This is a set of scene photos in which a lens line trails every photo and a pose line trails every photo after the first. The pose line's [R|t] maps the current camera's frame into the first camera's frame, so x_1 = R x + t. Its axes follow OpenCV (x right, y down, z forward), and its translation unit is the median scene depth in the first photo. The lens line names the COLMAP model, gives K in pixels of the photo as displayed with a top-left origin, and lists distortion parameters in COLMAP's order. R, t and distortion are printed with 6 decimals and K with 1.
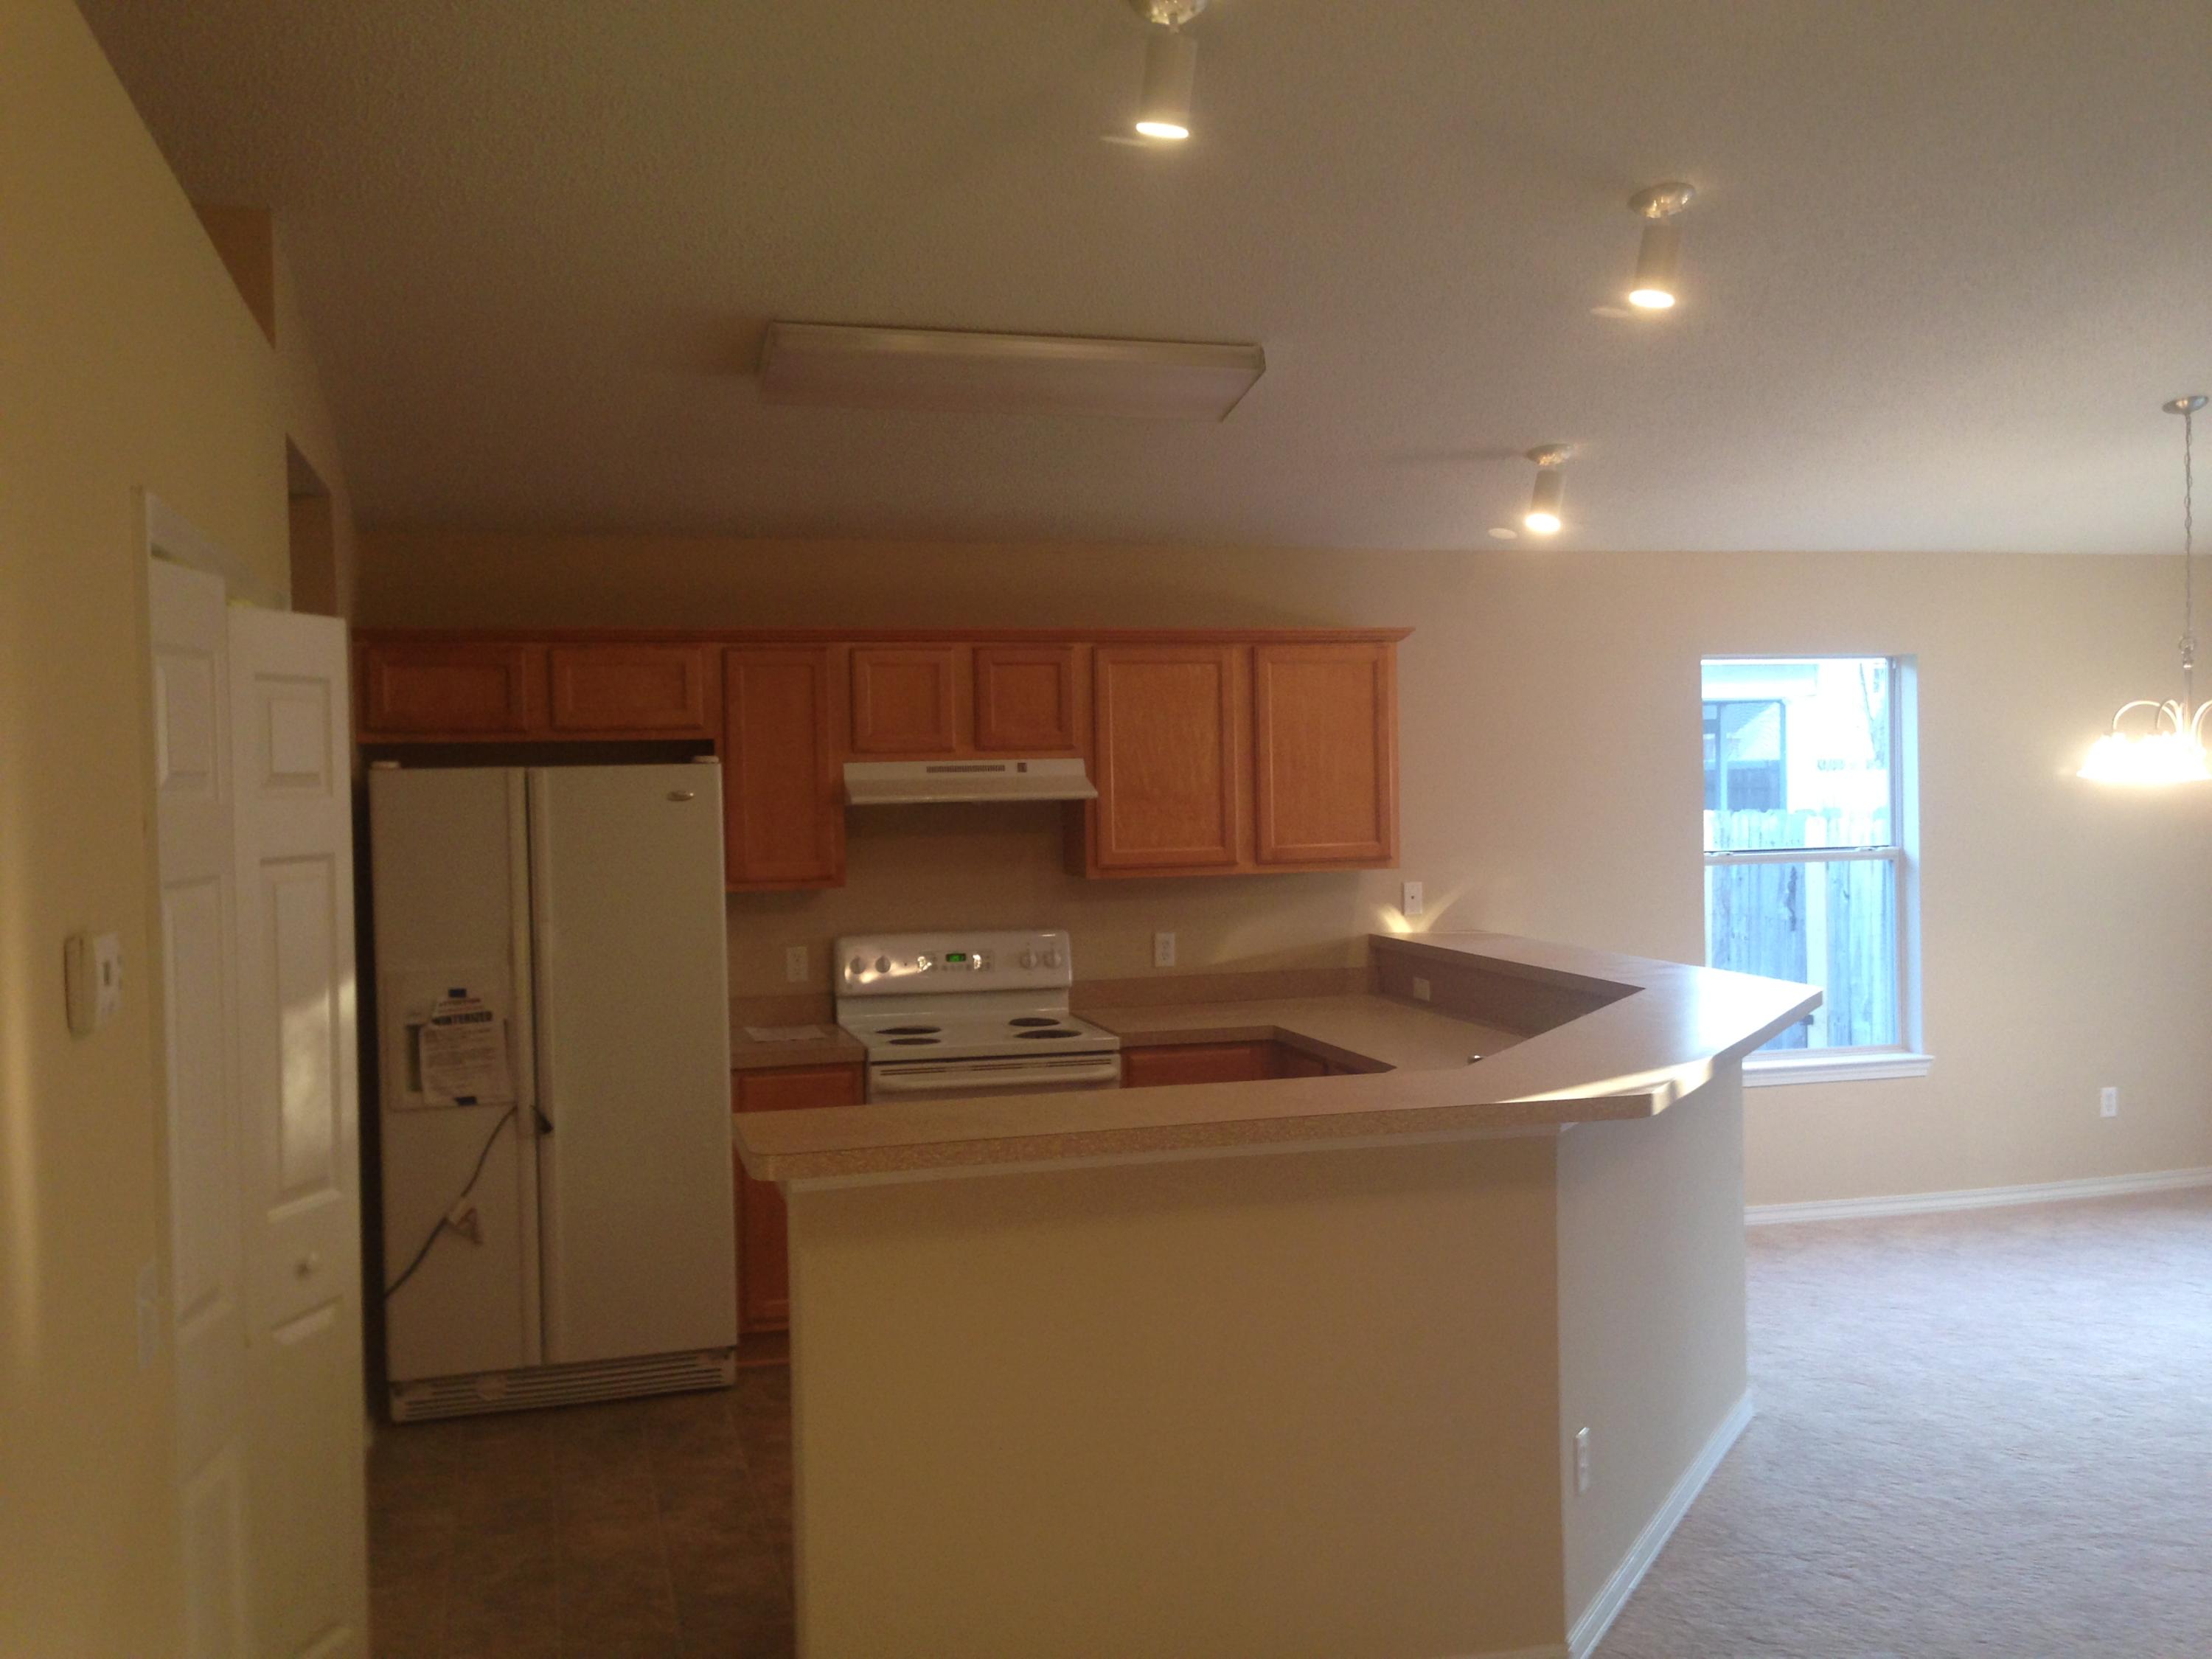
lens RADIAL K [[2066.9, 0, 1106.0], [0, 2066.9, 829.5], [0, 0, 1]] dist [-0.000618, -0.004238]
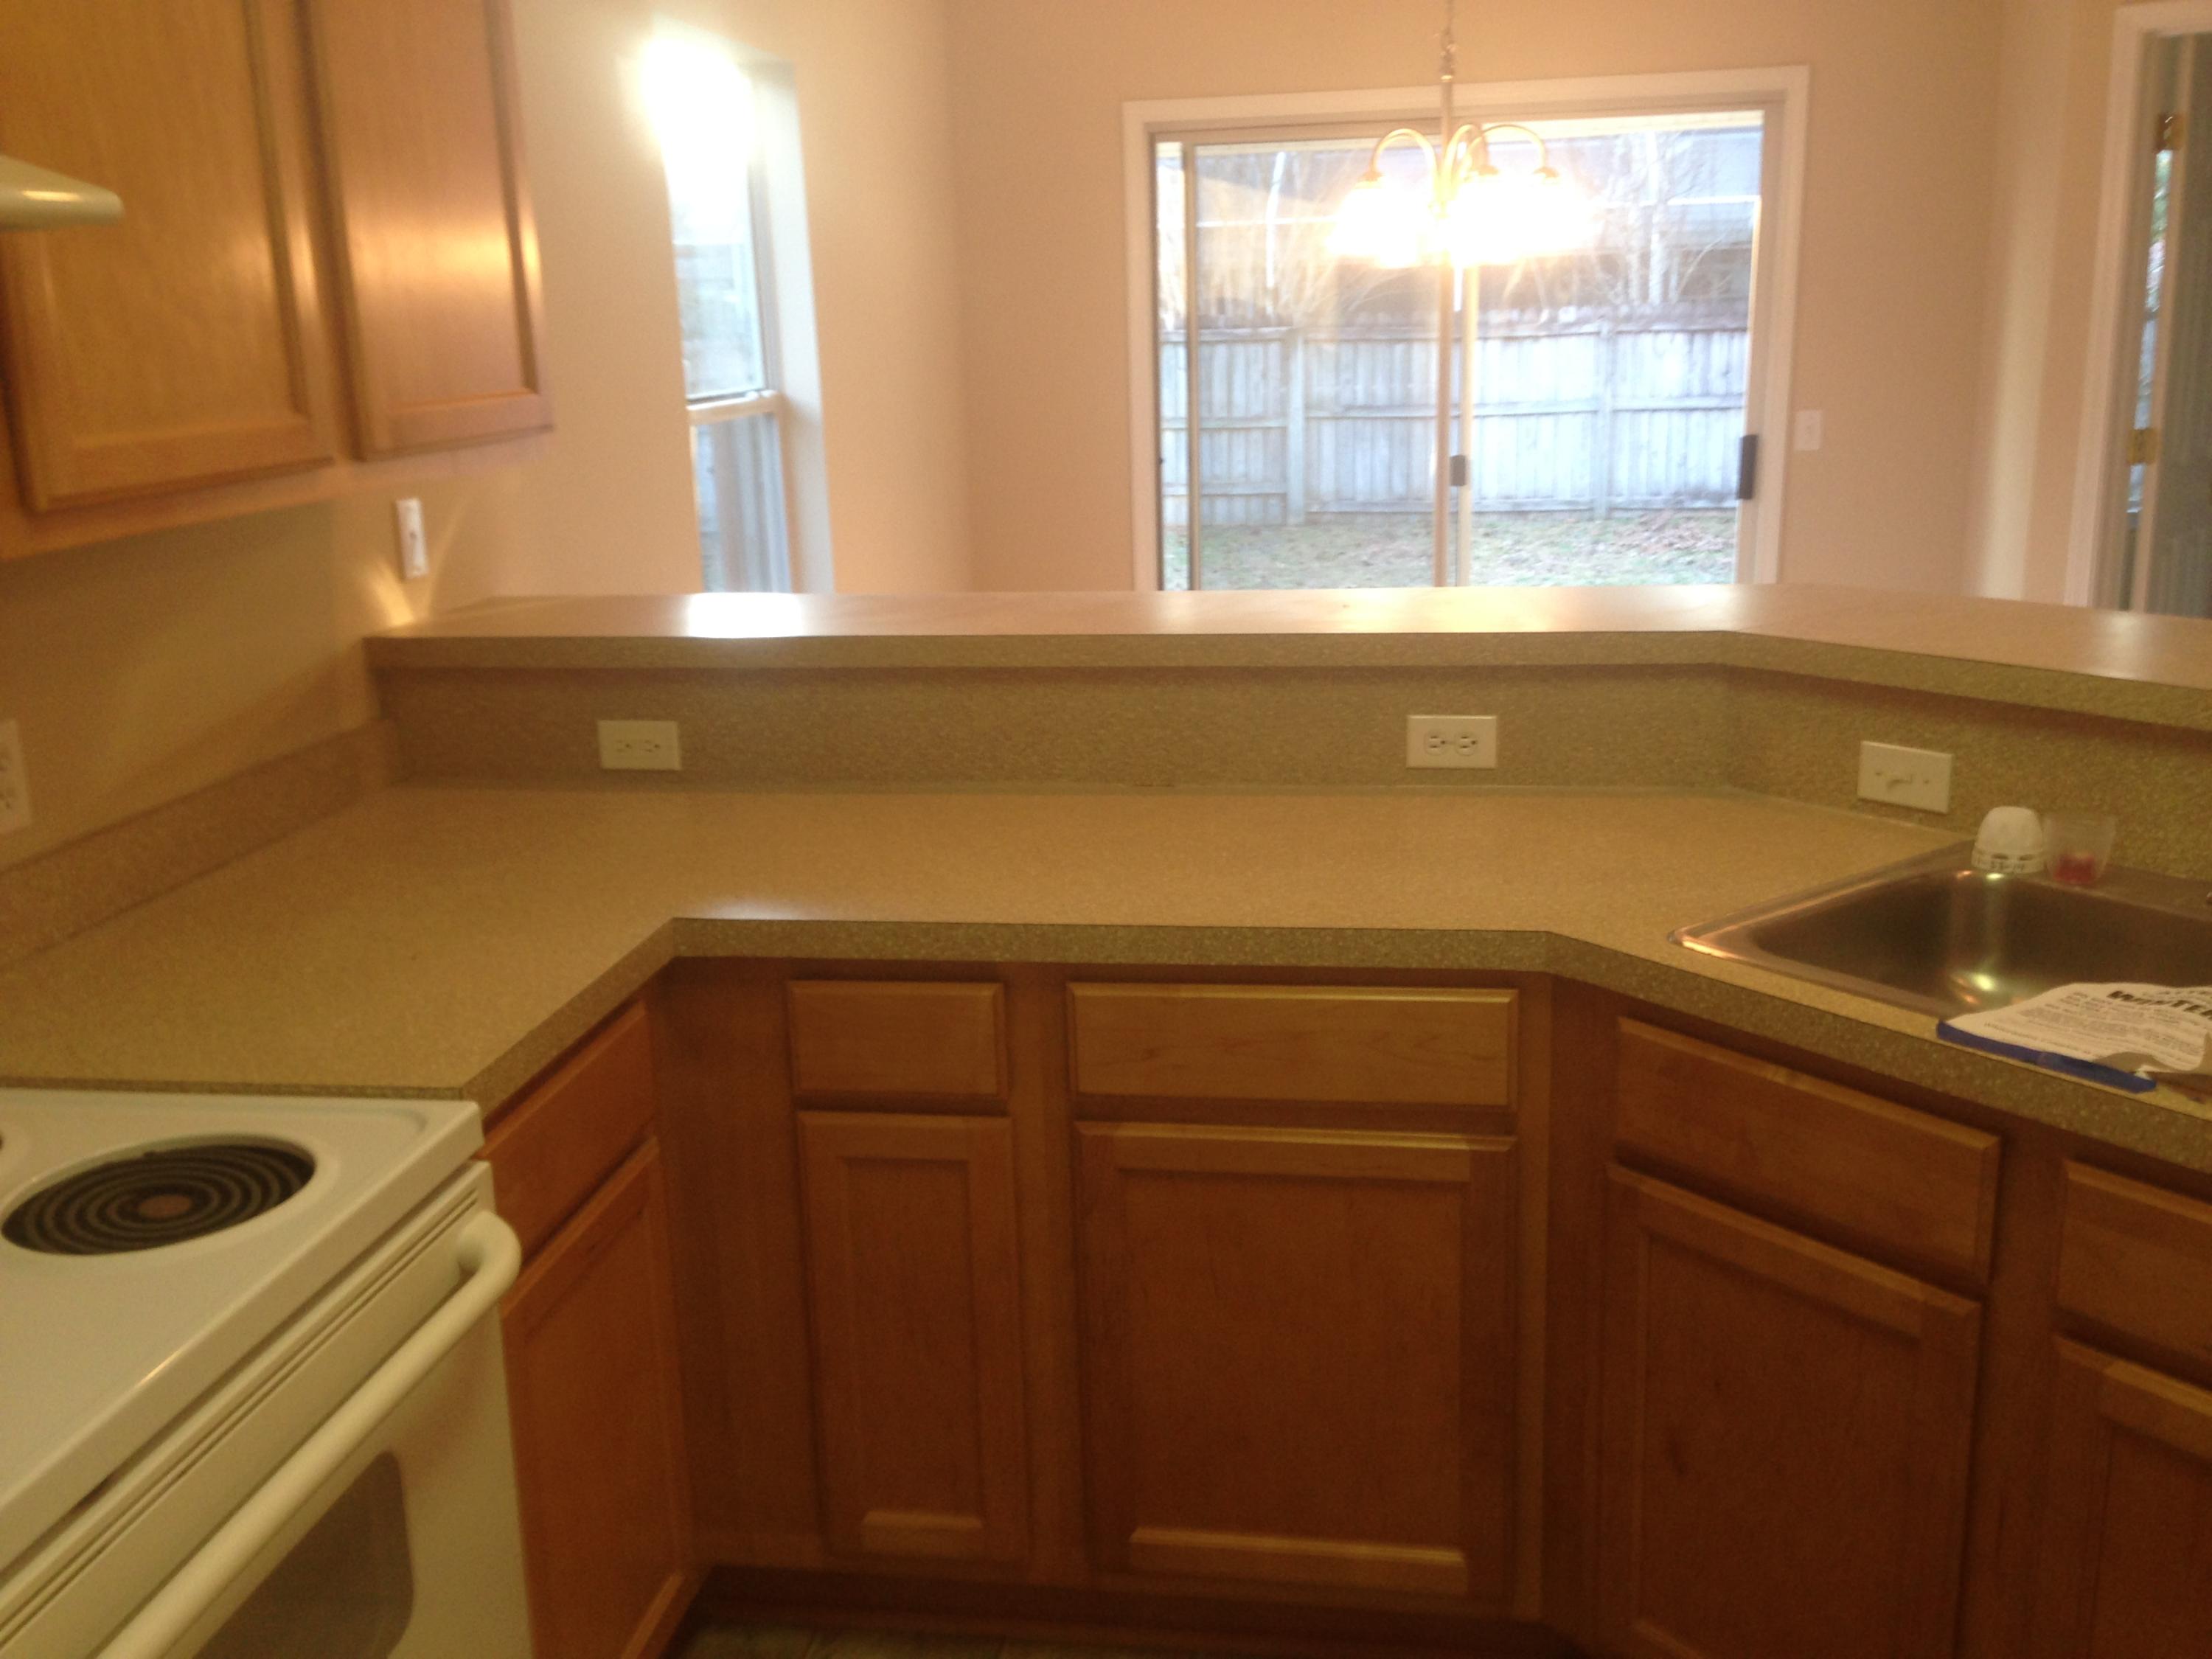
lens RADIAL K [[2066.9, 0, 1106.0], [0, 2066.9, 829.5], [0, 0, 1]] dist [-0.000618, -0.004238]
pose [[0.432465, -0.224436, 0.873271, -0.181155], [0.057933, 0.973440, 0.221490, 0.006297], [-0.899788, -0.045195, 0.433981, 0.742166]]
